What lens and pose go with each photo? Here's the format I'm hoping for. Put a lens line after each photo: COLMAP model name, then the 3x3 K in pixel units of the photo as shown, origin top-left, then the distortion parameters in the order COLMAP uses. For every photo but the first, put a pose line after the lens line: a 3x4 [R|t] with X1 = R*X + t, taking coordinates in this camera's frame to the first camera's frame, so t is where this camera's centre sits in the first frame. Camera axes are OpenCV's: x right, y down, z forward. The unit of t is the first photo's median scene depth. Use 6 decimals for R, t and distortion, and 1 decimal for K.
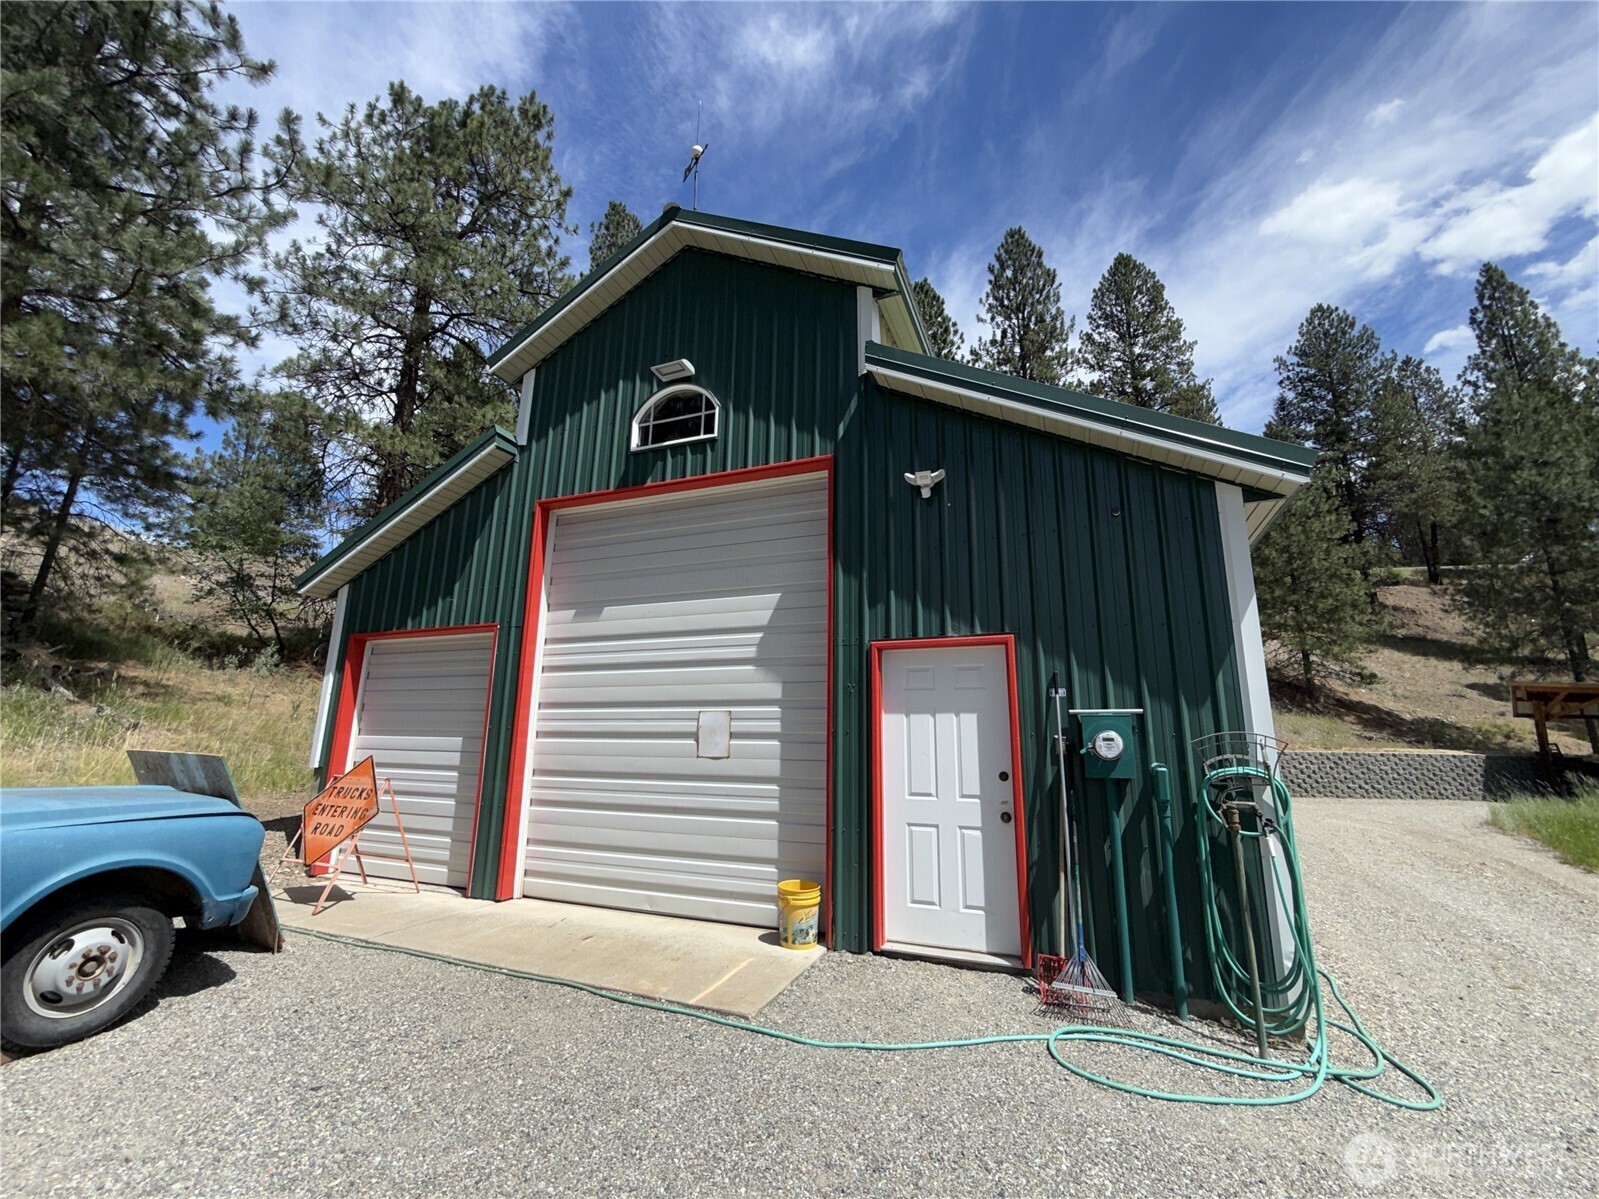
lens RADIAL K [[669.7, 0, 799.5], [0, 669.7, 599.5], [0, 0, 1]] dist [-0.000824, -0.000192]
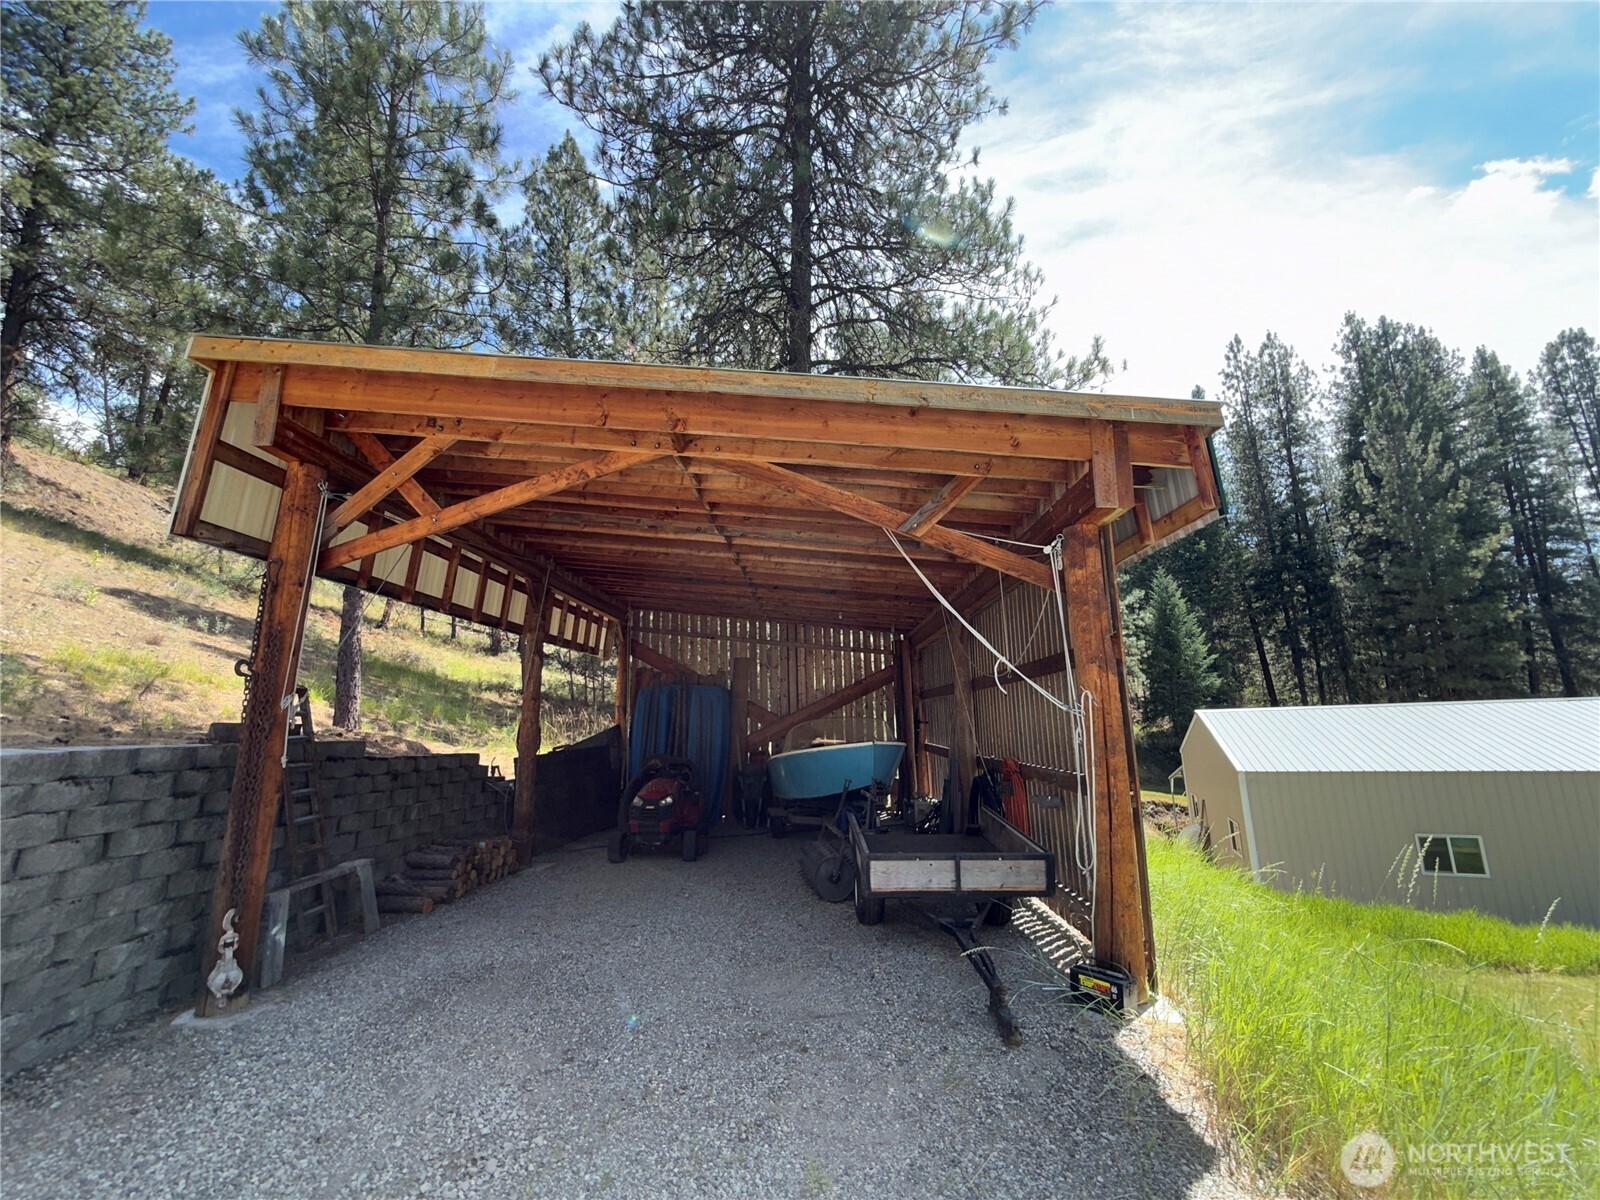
lens RADIAL K [[635.8, 0, 796.3], [0, 635.8, 601.9], [0, 0, 1]] dist [-0.001637, 0.000220]
pose [[-0.003674, 0.156125, 0.987730, 3.523844], [-0.189275, 0.969774, -0.153991, 0.729260], [-0.981917, -0.187518, 0.025988, 3.234353]]
